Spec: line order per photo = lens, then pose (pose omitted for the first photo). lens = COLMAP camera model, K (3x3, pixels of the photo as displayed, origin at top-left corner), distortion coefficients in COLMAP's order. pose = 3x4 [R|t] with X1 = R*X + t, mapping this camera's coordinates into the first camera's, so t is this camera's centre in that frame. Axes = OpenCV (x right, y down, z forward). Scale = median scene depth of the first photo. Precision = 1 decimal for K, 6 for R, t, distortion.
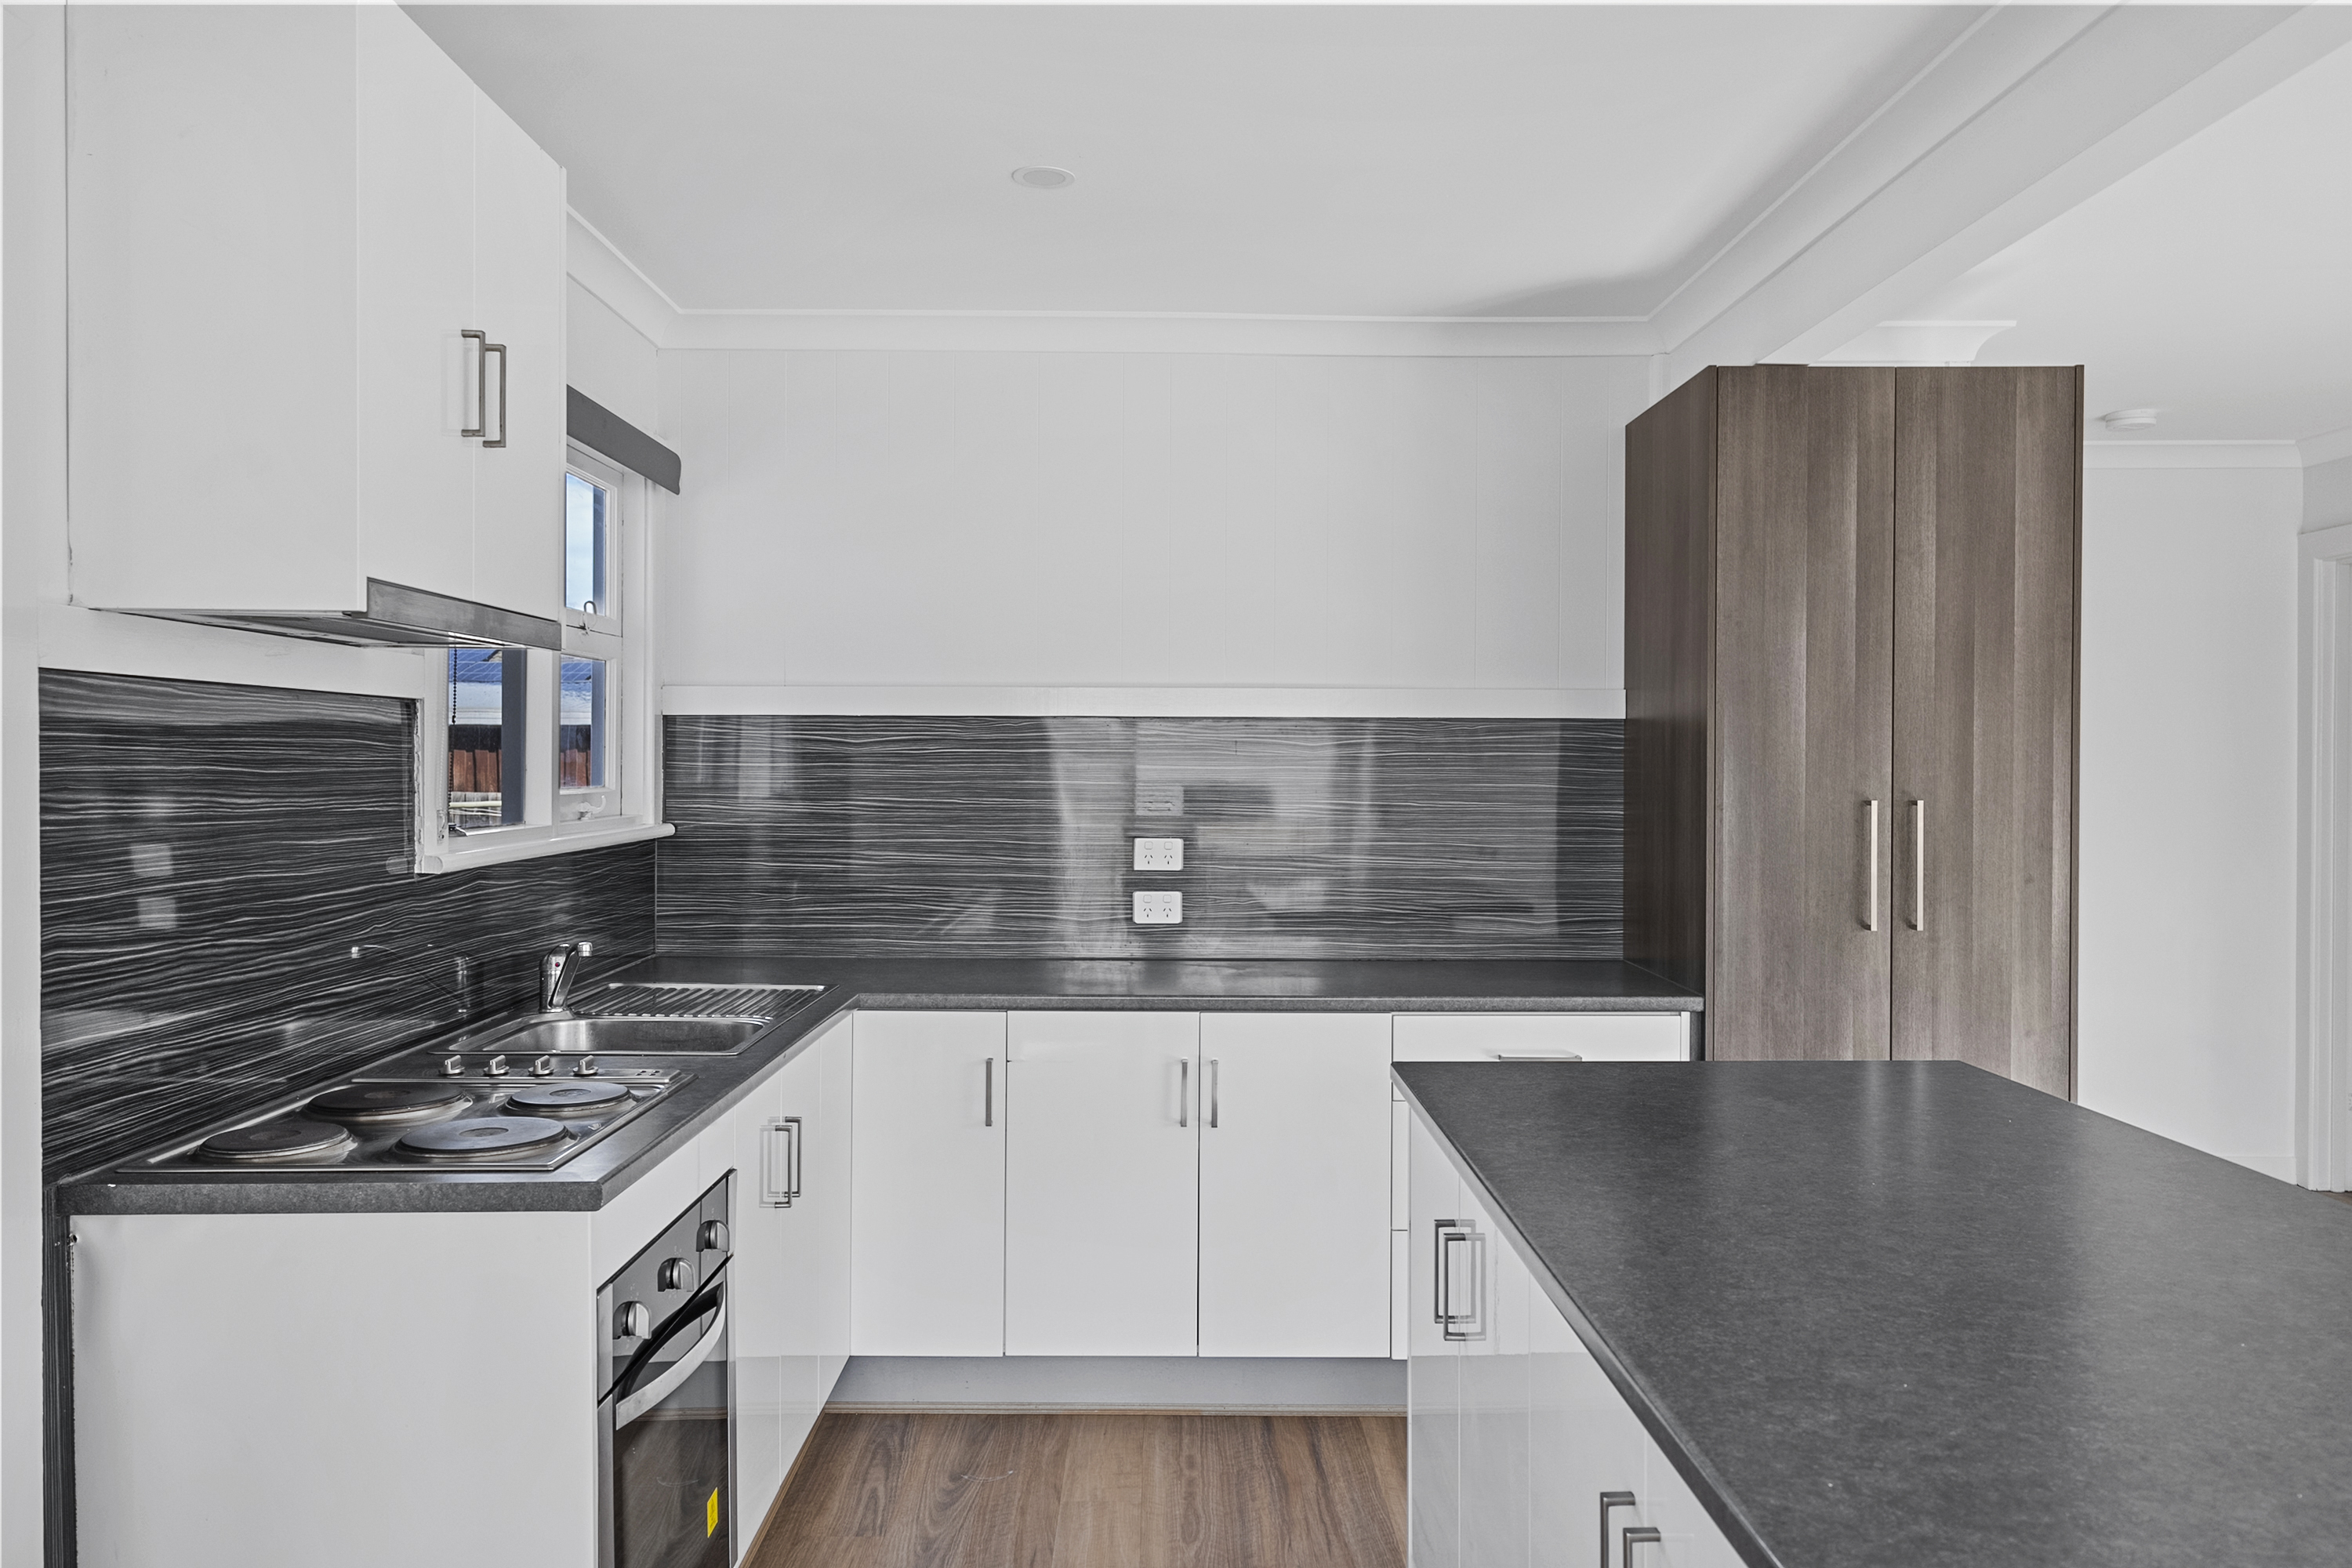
lens RADIAL K [[1632.2, 0, 1176.0], [0, 1632.2, 784.0], [0, 0, 1]] dist [0.006059, 0.002293]
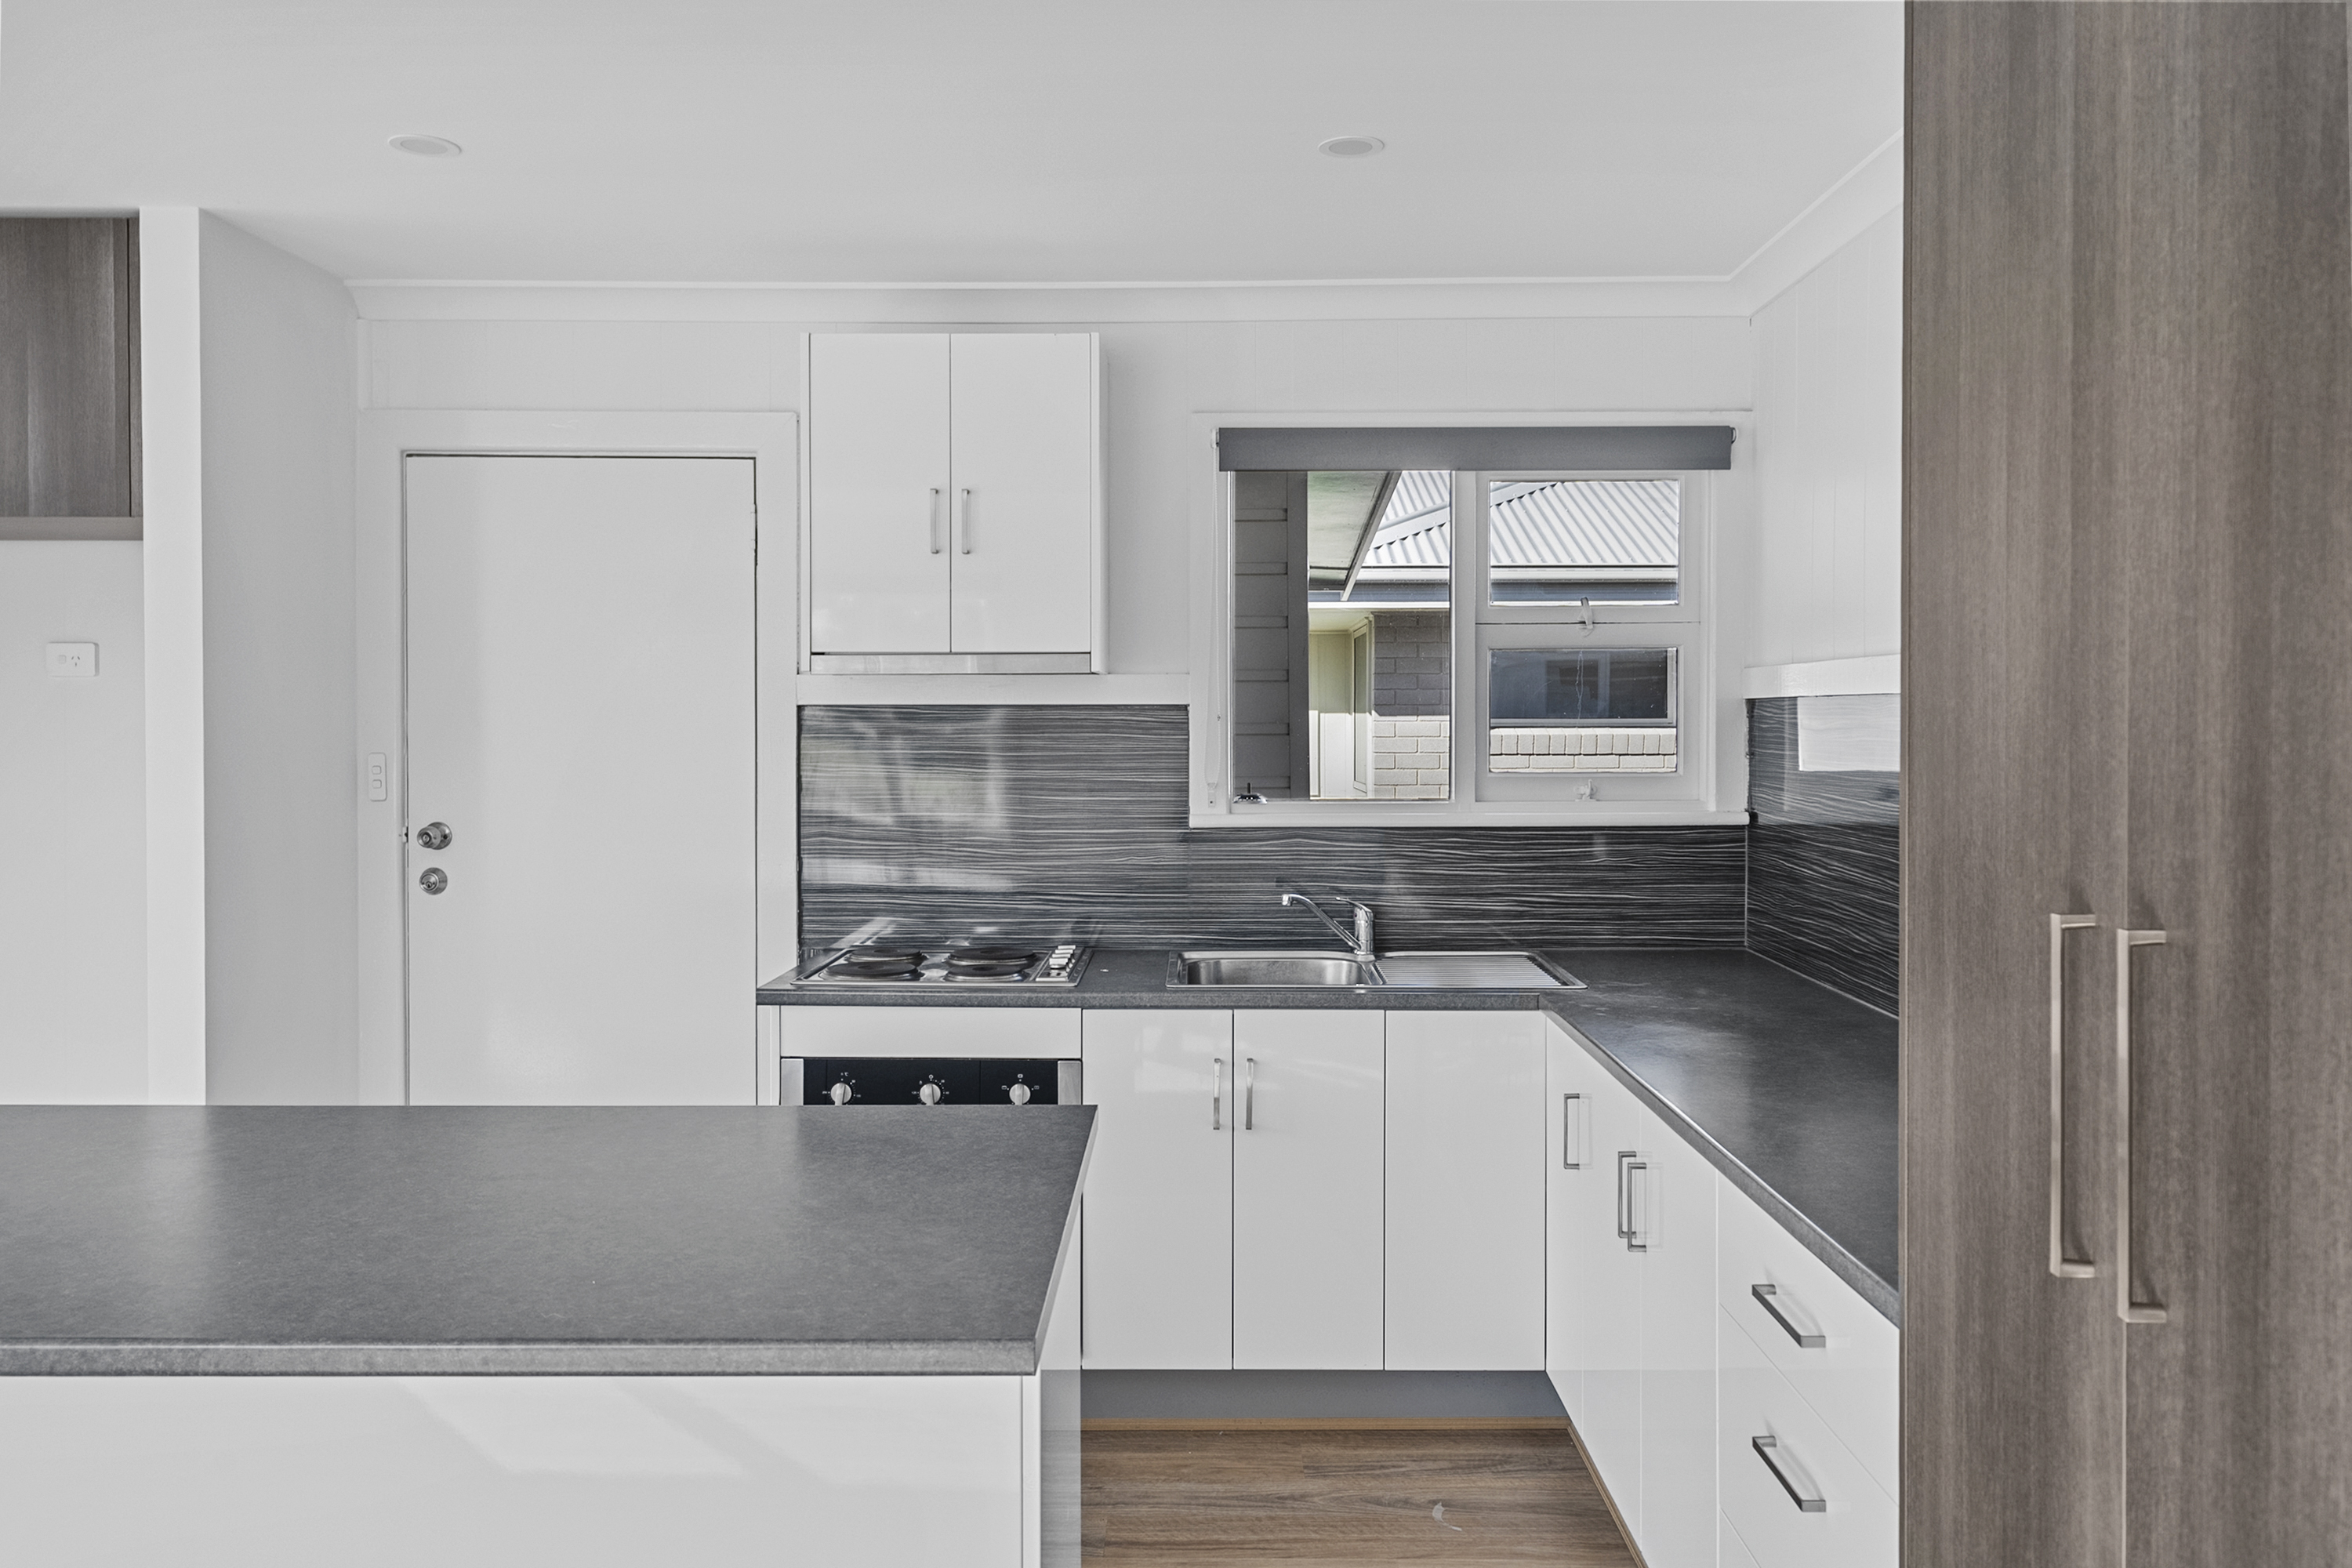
lens RADIAL K [[1692.7, 0, 1188.0], [0, 1692.7, 734.7], [0, 0, 1]] dist [0.006724, 0.003788]
pose [[-0.014746, 0.007747, -0.999861, 0.799364], [-0.012384, 0.999892, 0.007930, -0.029307], [0.999815, 0.012500, -0.014649, 0.803960]]
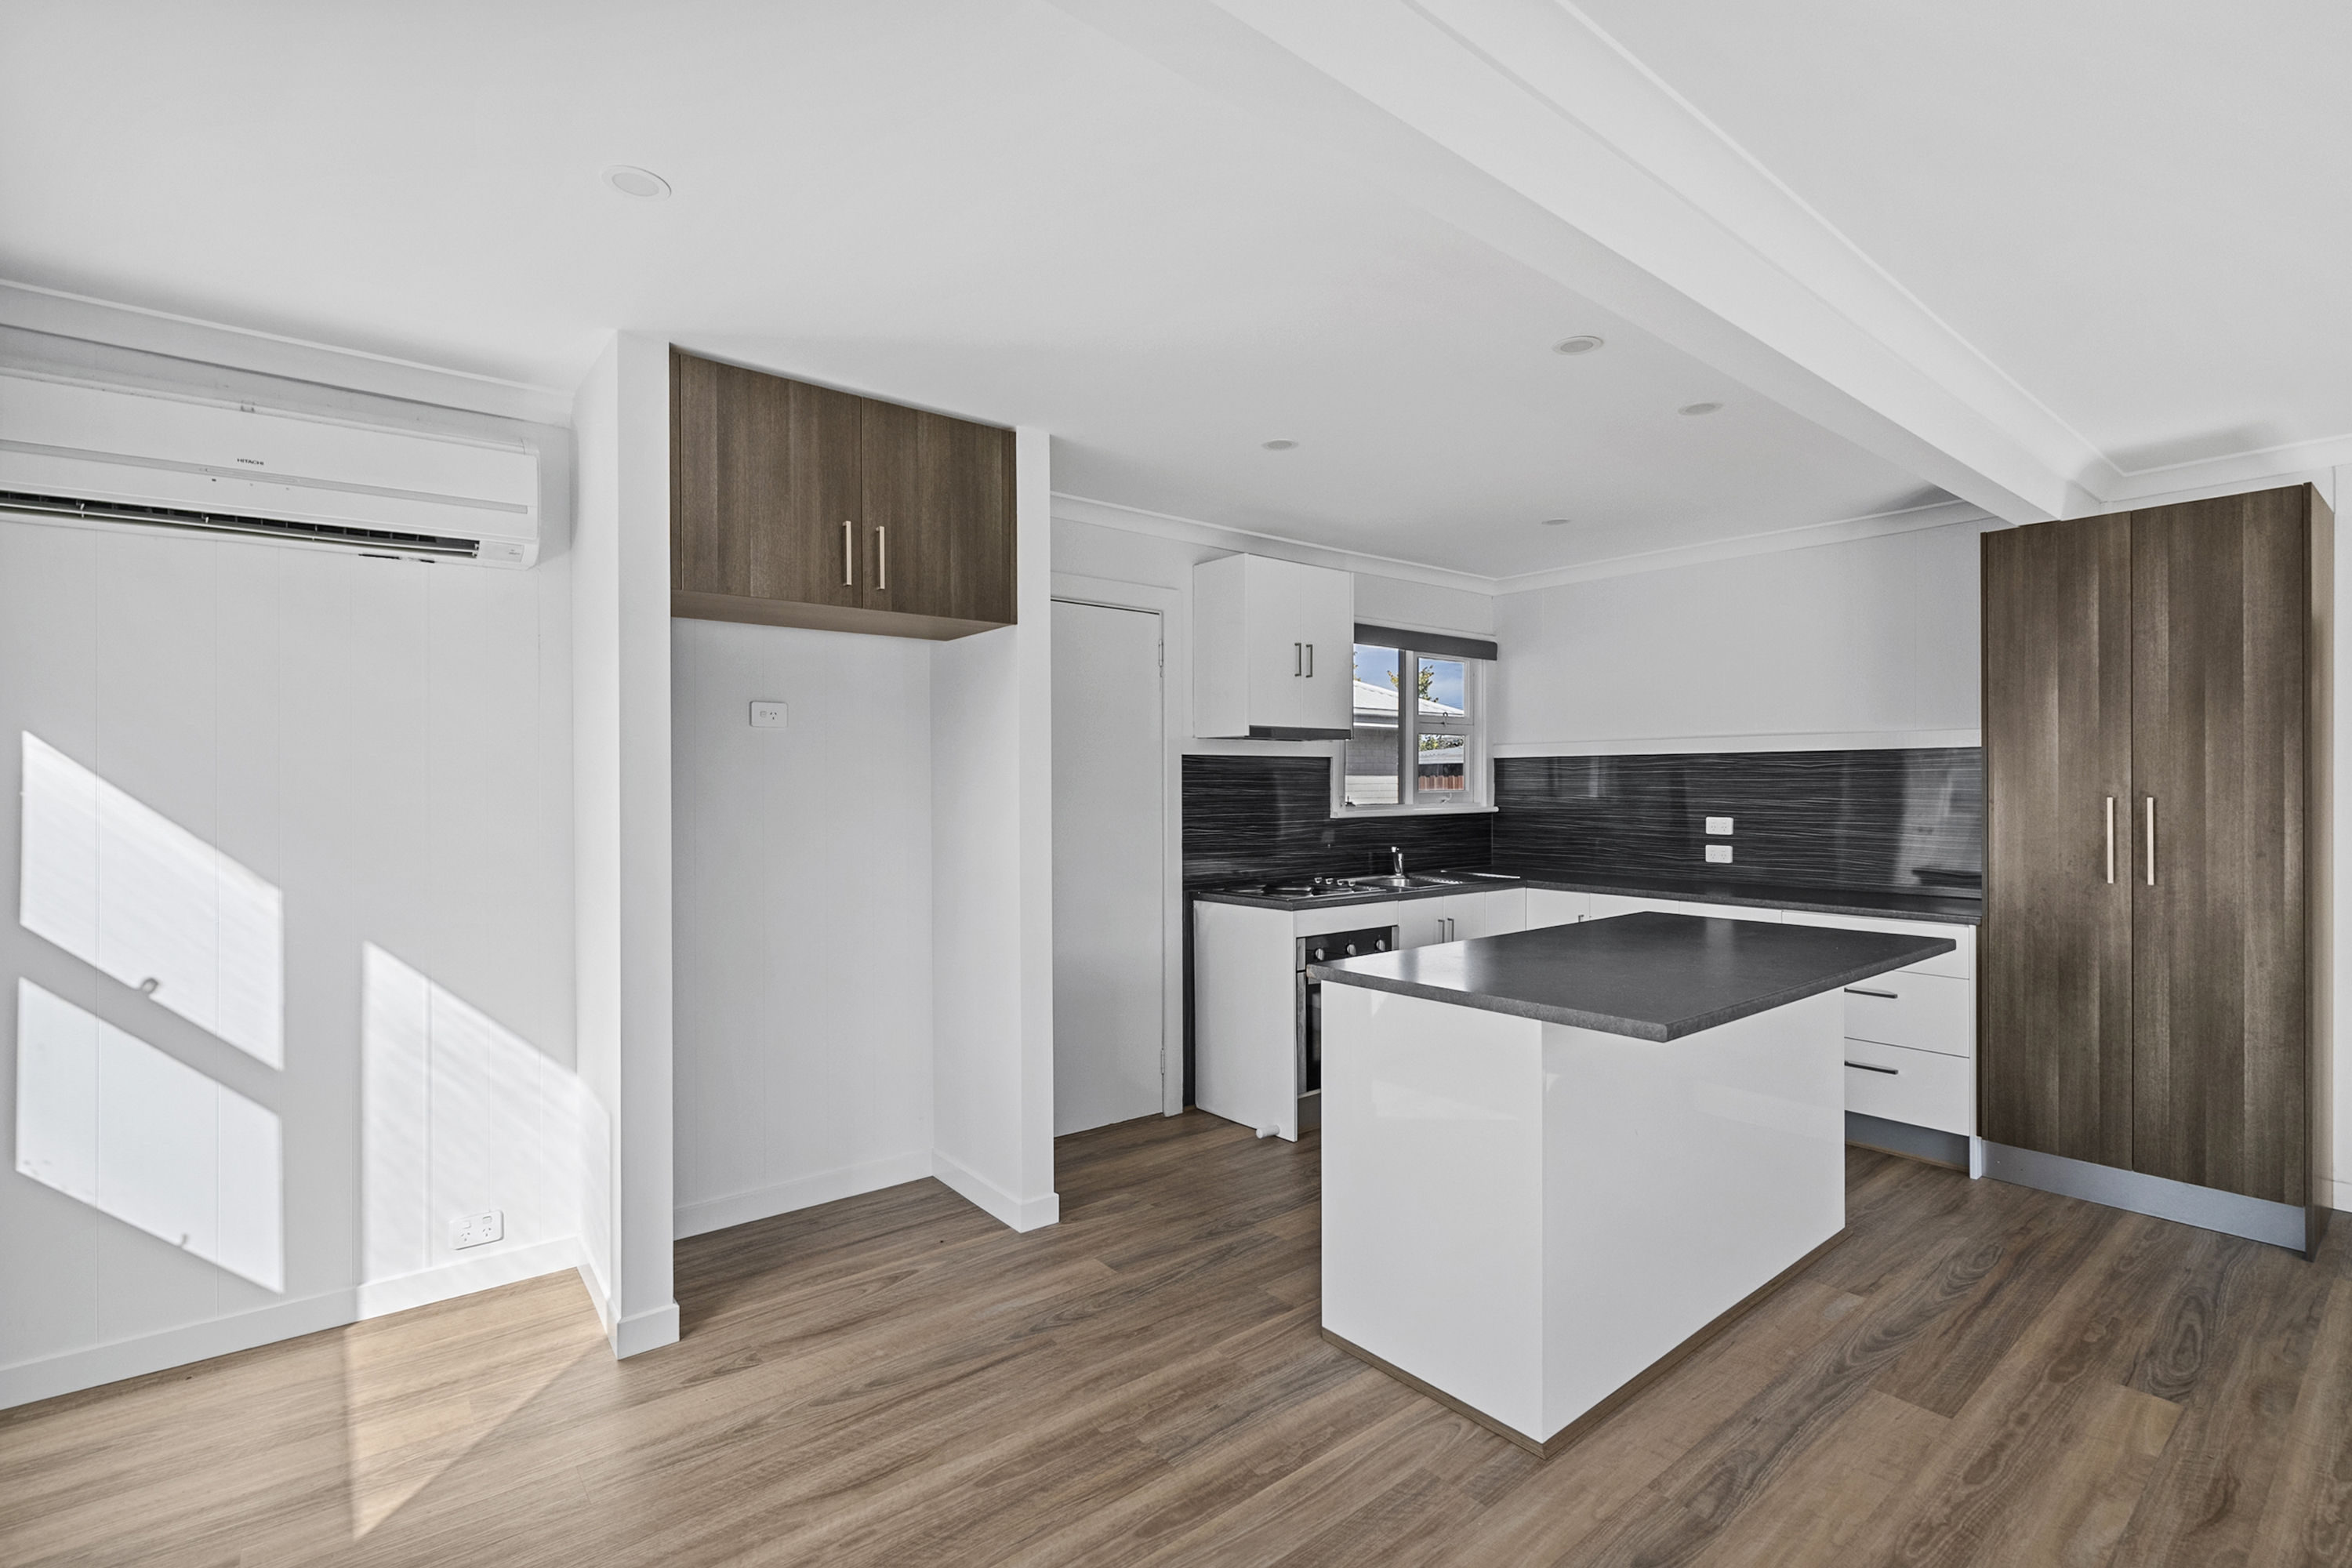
lens RADIAL K [[1069.4, 0, 1176.0], [0, 1069.4, 784.0], [0, 0, 1]] dist [-0.001167, 0.000502]
pose [[0.622804, -0.004303, -0.782366, 0.660947], [-0.004237, 0.999952, -0.008872, 0.010017], [0.782366, 0.008840, 0.622756, -0.303119]]
